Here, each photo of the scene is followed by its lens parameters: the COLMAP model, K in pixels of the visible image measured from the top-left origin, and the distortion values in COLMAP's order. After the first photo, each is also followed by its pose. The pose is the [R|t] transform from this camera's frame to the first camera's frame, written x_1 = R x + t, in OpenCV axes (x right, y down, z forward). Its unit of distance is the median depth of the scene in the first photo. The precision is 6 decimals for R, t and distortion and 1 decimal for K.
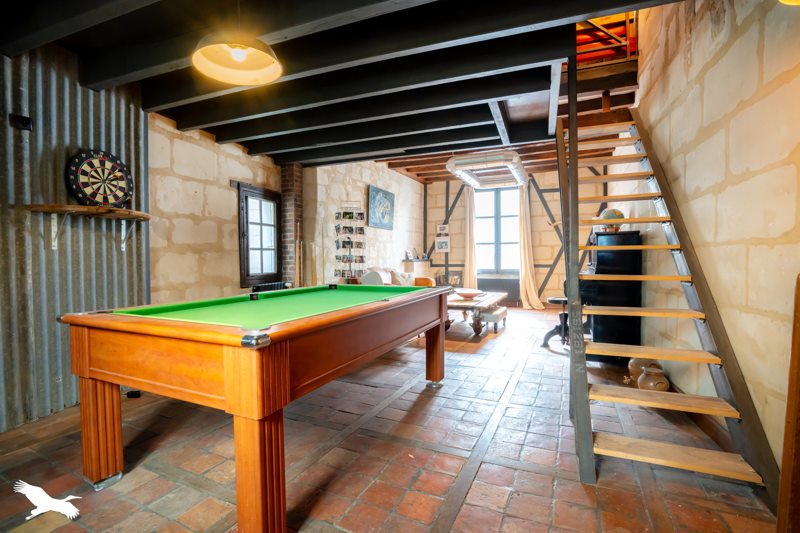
lens RADIAL K [[383.3, 0, 400.0], [0, 383.3, 266.5], [0, 0, 1]] dist [-0.003424, -0.000093]
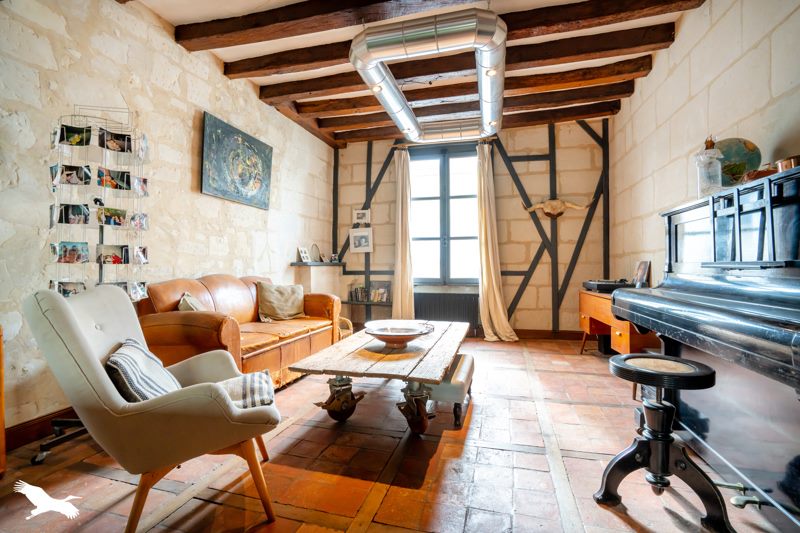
lens RADIAL K [[383.3, 0, 400.0], [0, 383.3, 266.5], [0, 0, 1]] dist [-0.003424, -0.000093]
pose [[0.986335, 0.003596, 0.164710, 0.075377], [0.000023, 0.999759, -0.021967, 0.001180], [-0.164750, 0.021671, 0.986097, 0.384663]]
